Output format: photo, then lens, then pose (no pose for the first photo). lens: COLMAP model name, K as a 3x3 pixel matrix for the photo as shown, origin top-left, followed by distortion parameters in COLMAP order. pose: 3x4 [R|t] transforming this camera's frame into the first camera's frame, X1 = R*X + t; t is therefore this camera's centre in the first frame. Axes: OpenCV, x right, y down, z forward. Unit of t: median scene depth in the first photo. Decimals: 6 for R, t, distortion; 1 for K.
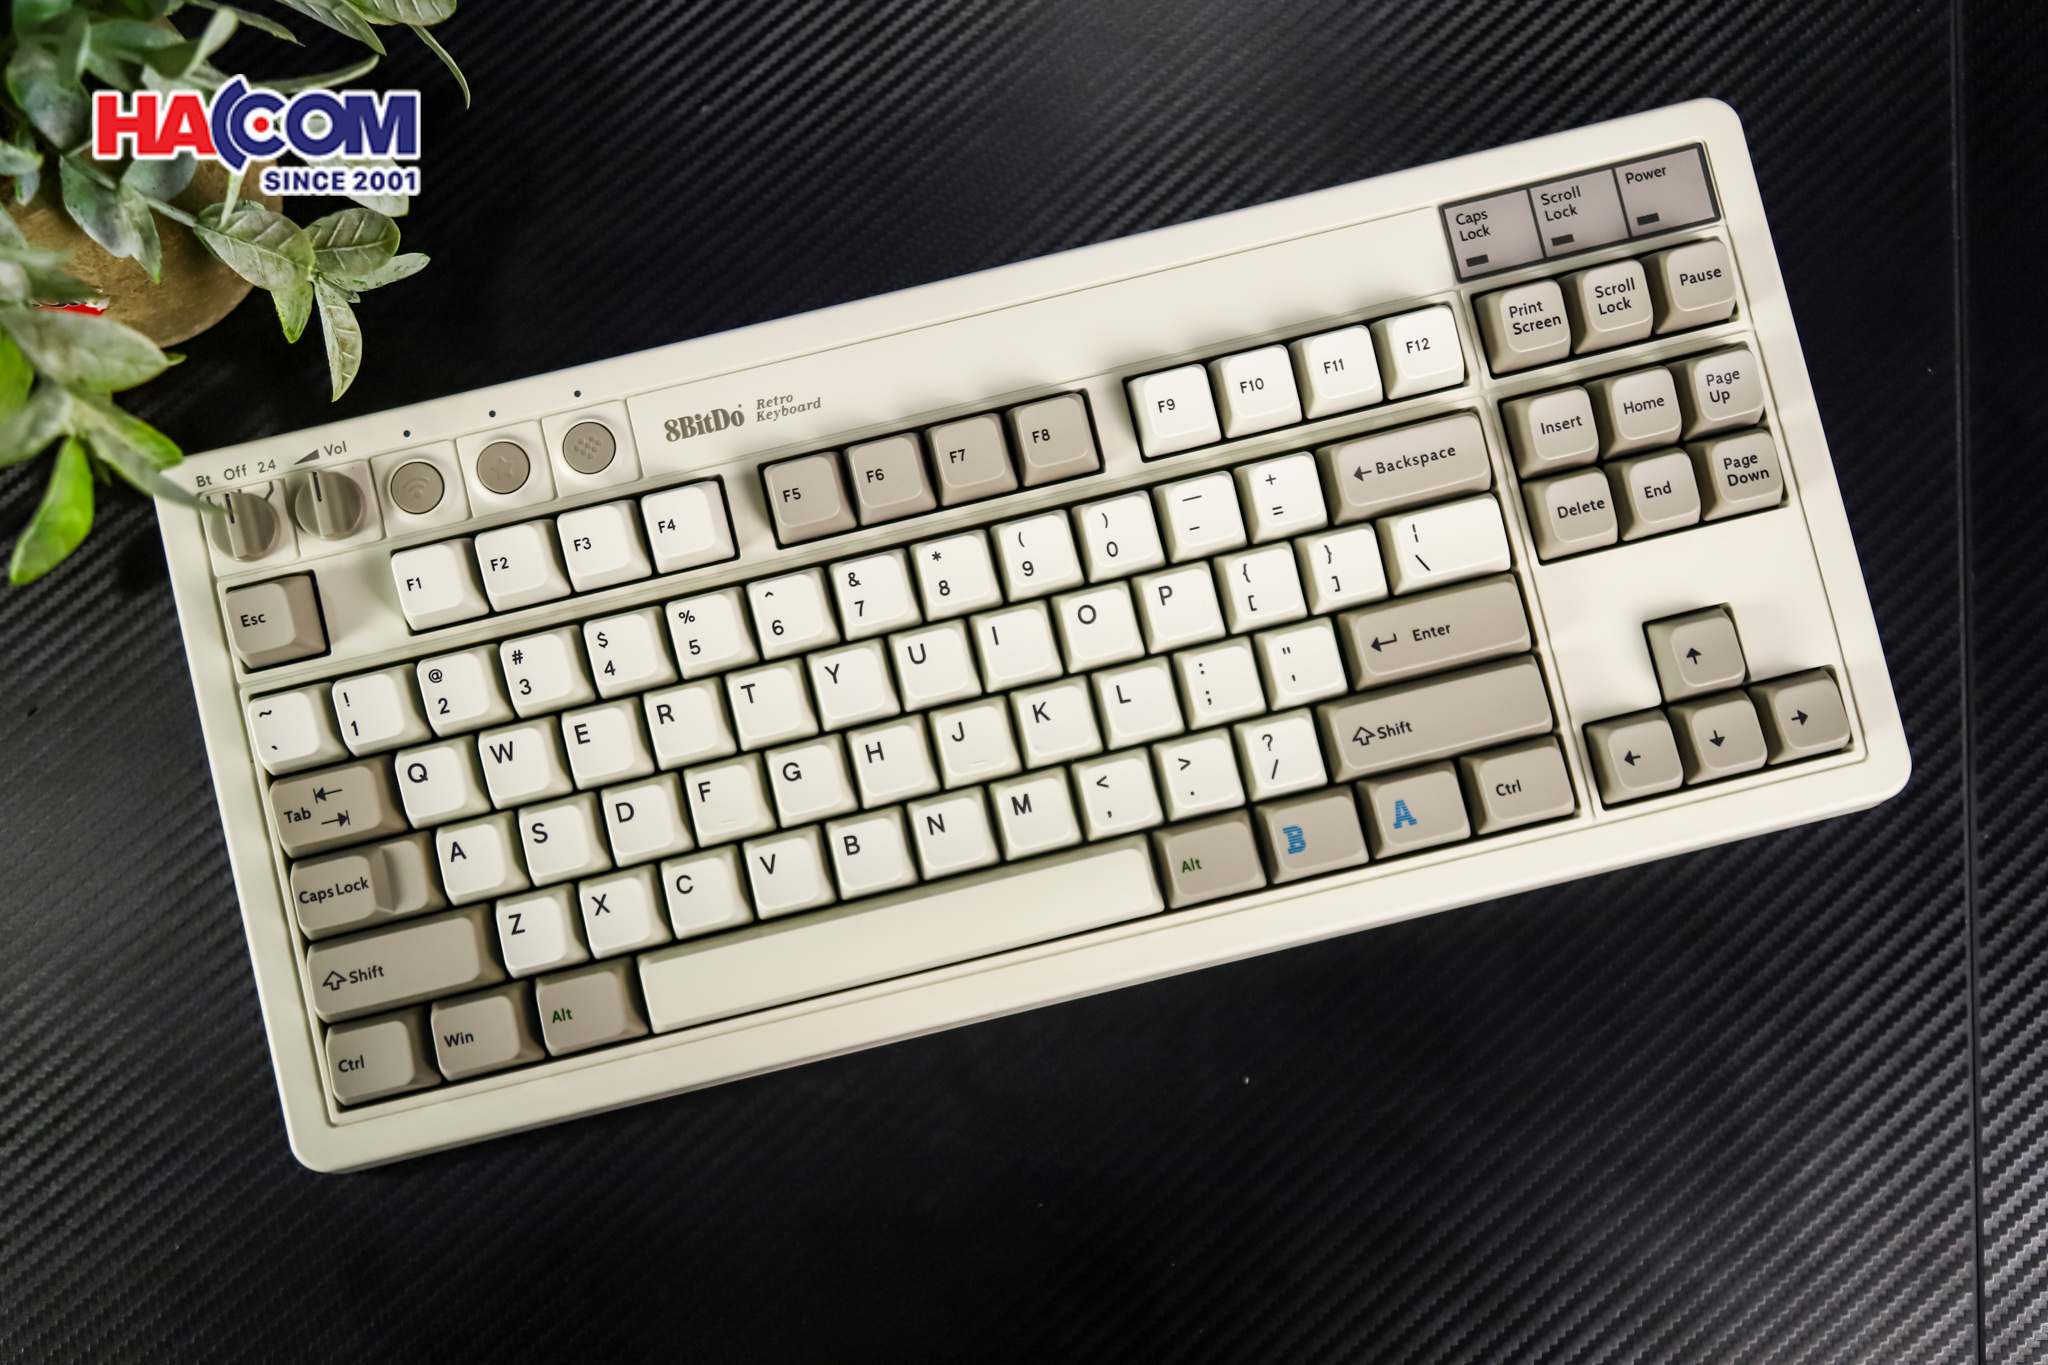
lens RADIAL K [[2041.6, 0, 1024.0], [0, 2041.6, 682.5], [0, 0, 1]] dist [0.037102, -0.022152]
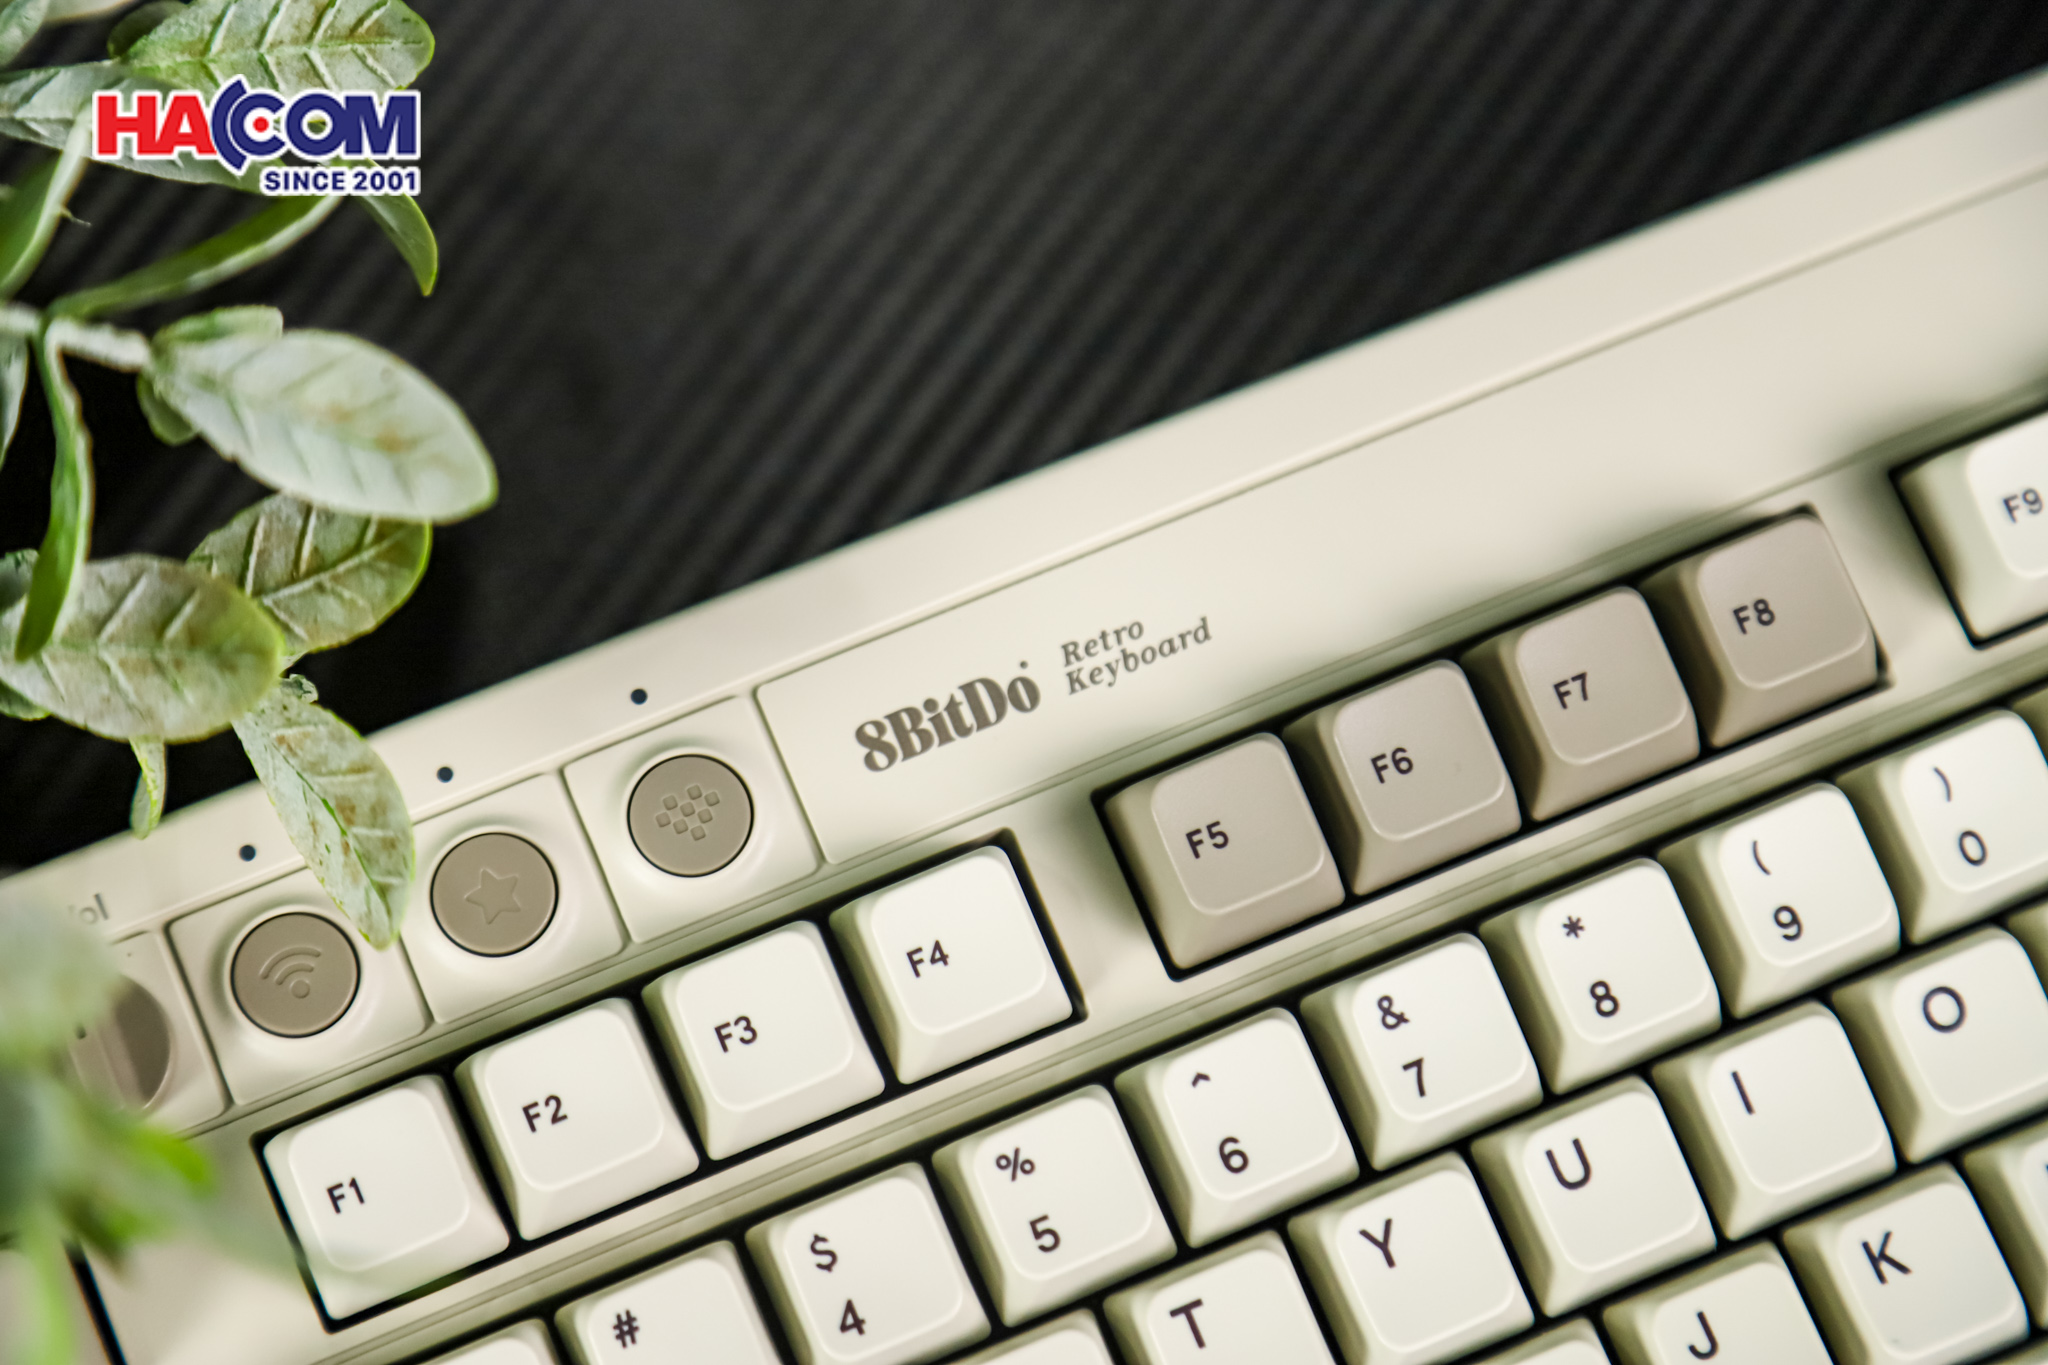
lens RADIAL K [[4957.3, 0, 1024.0], [0, 4957.3, 682.5], [0, 0, 1]] dist [0.095730, -0.373218]
pose [[0.983403, -0.151198, 0.100292, -0.245500], [0.167732, 0.968358, -0.184796, 0.058492], [-0.069178, 0.198551, 0.977646, -0.001751]]
